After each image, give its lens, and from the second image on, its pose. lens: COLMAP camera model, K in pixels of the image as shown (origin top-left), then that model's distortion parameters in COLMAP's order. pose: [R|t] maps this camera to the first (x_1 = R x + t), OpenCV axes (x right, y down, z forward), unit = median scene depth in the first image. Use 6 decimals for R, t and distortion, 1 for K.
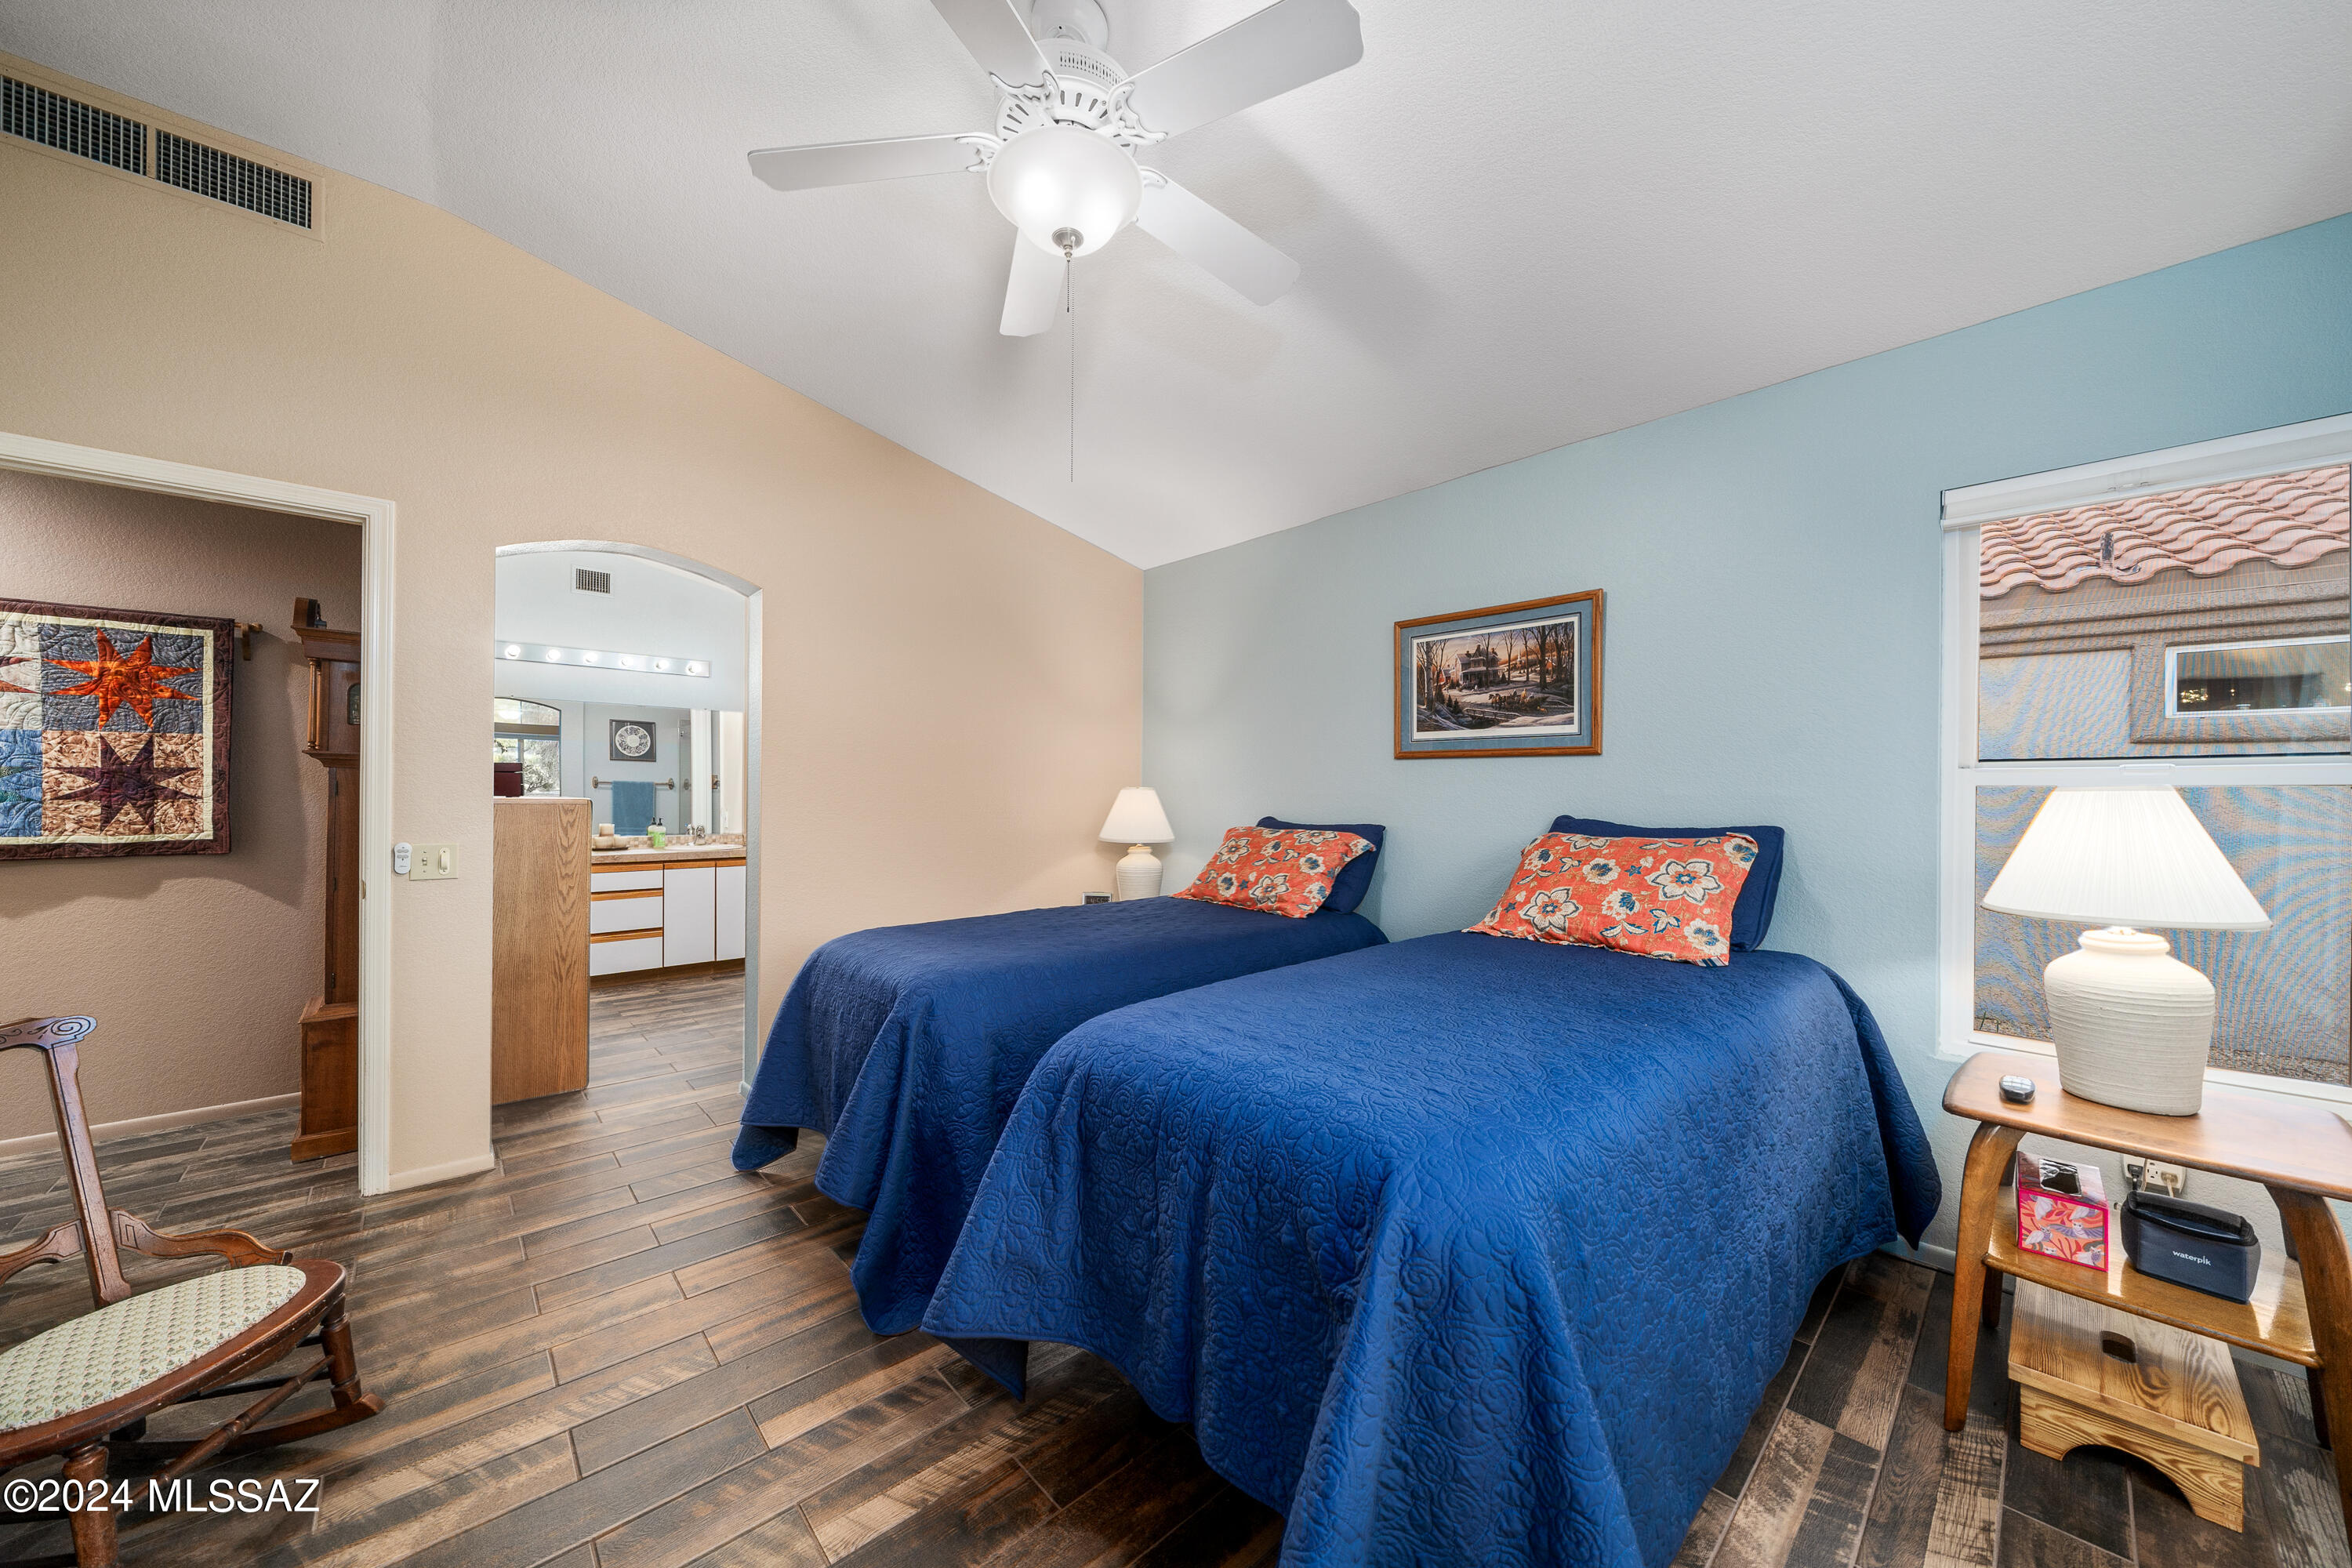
lens RADIAL K [[832.9, 0, 1183.8], [0, 832.9, 774.1], [0, 0, 1]] dist [0.000043, 0.000042]
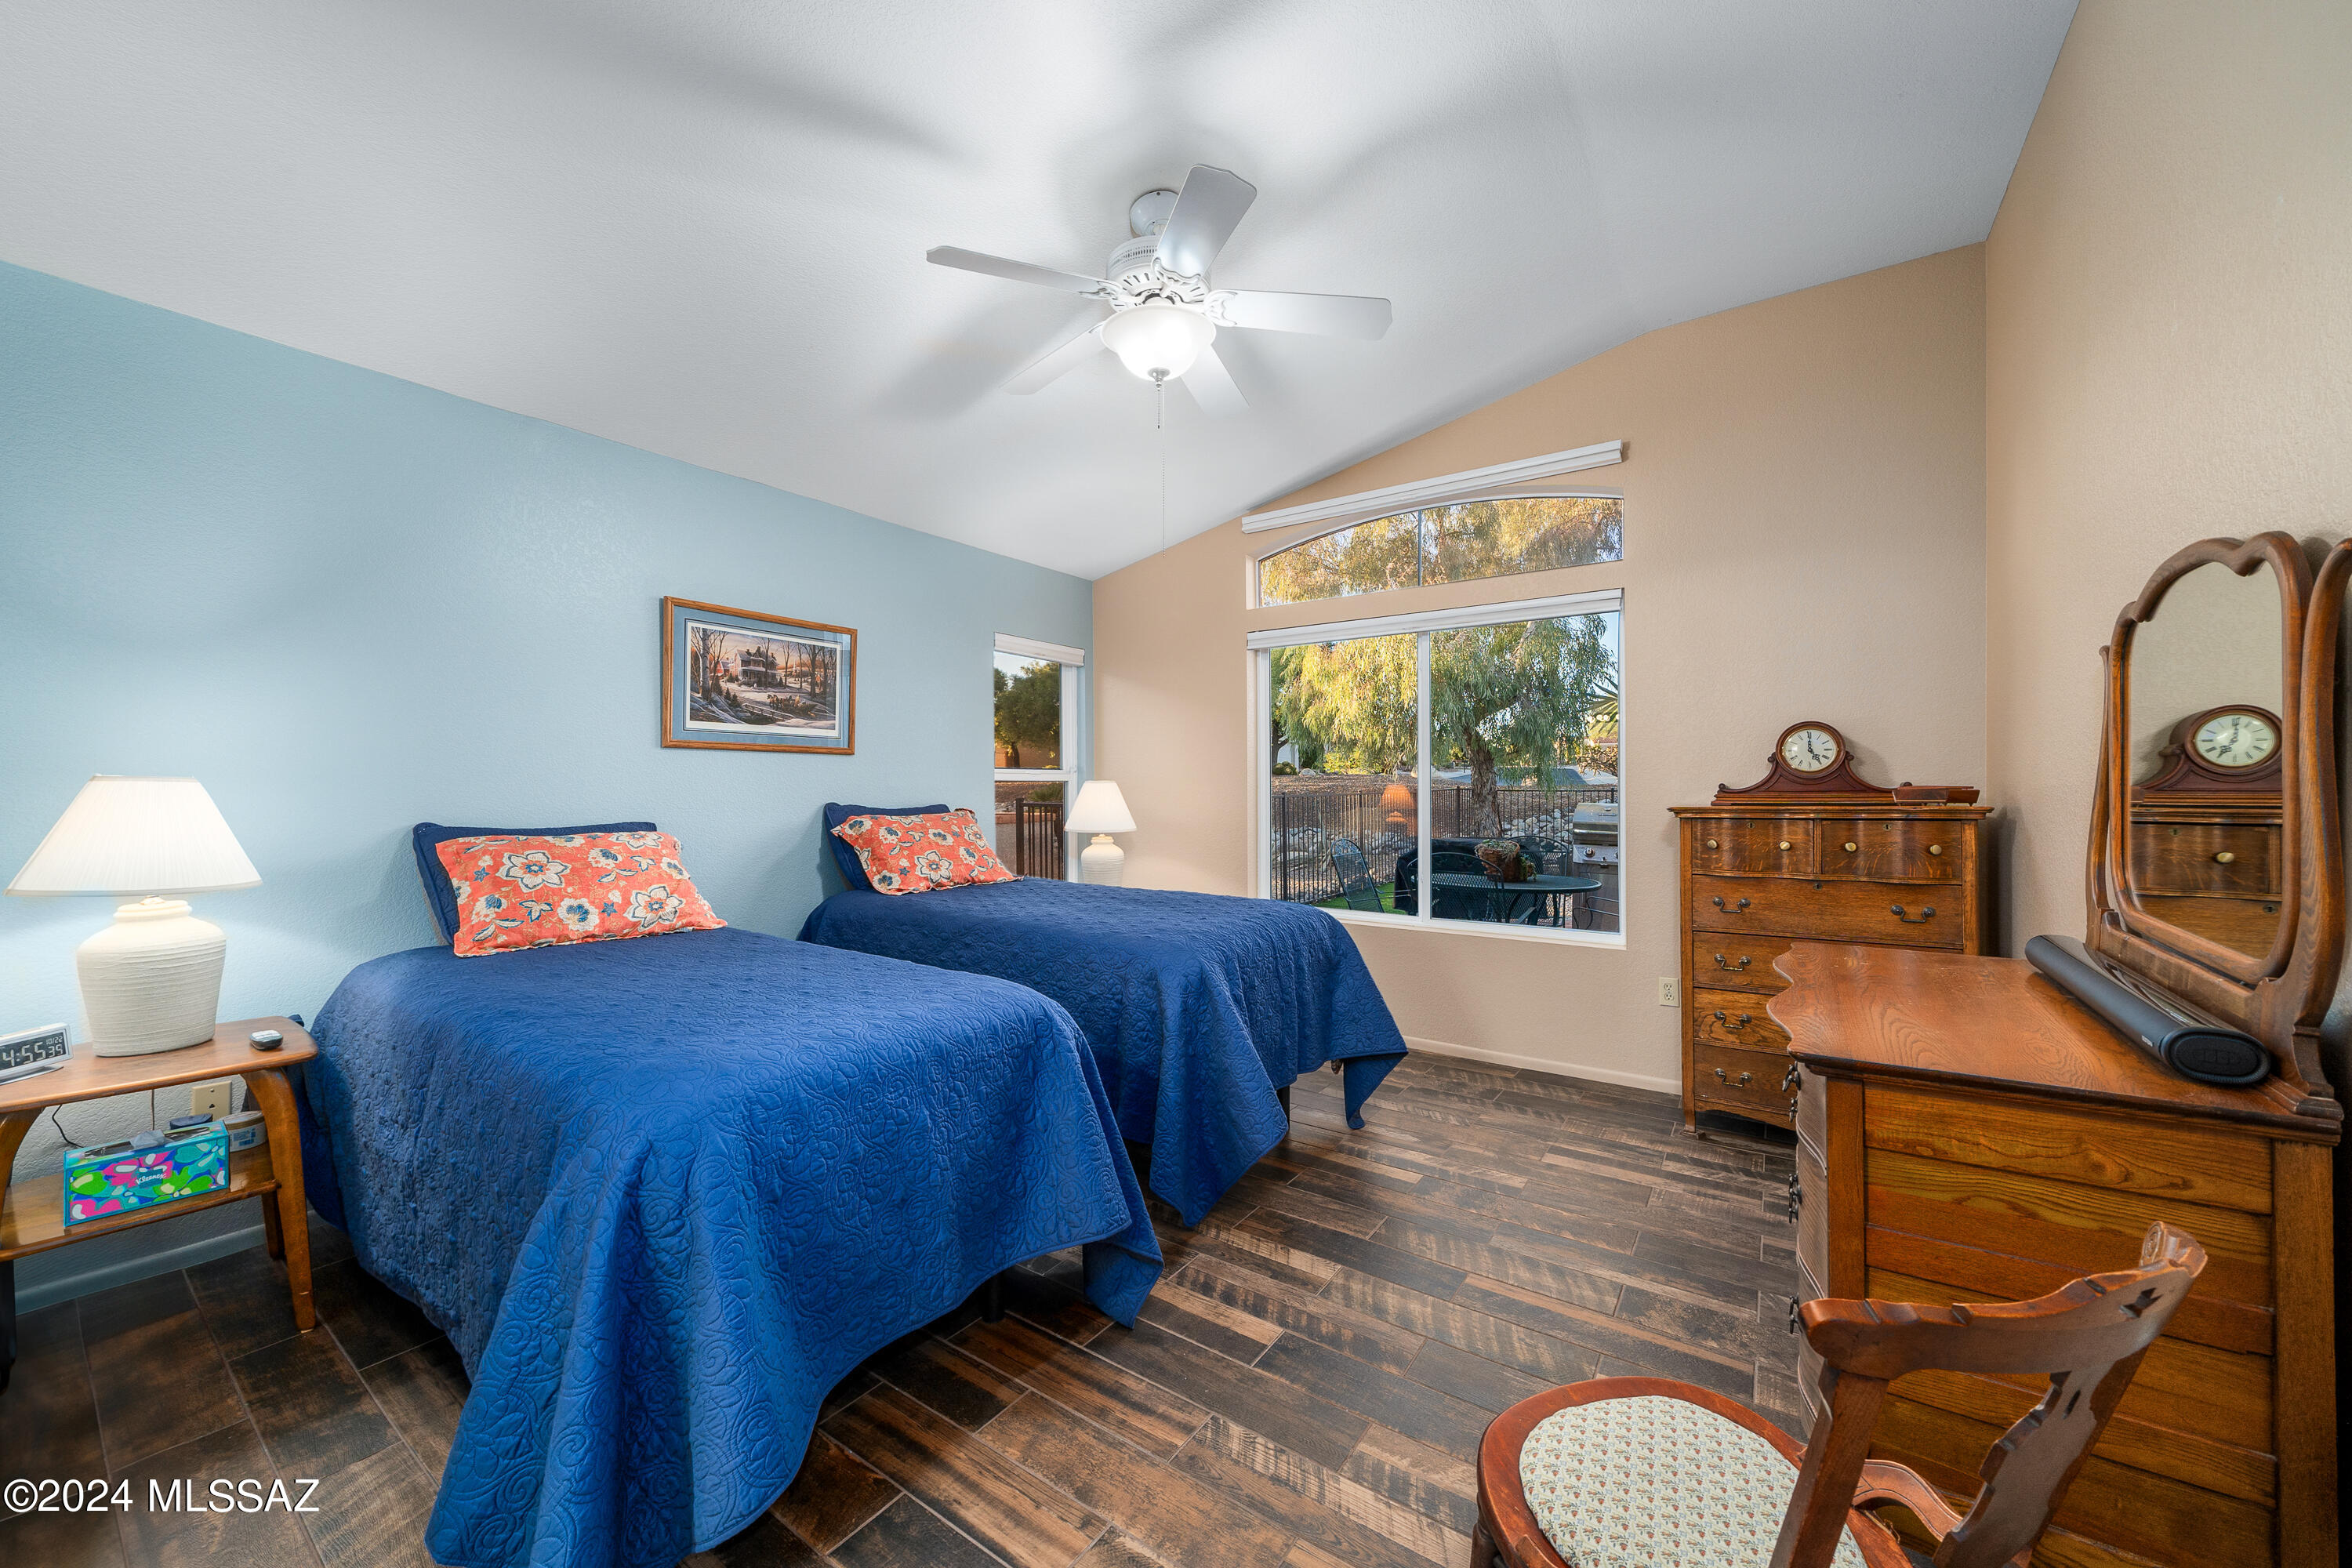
lens RADIAL K [[832.9, 0, 1183.8], [0, 832.9, 774.1], [0, 0, 1]] dist [0.000043, 0.000042]
pose [[-0.207739, 0.006644, 0.978162, -0.822663], [-0.022459, 0.999681, -0.011560, 0.009187], [-0.977926, -0.024370, -0.207524, 0.700515]]
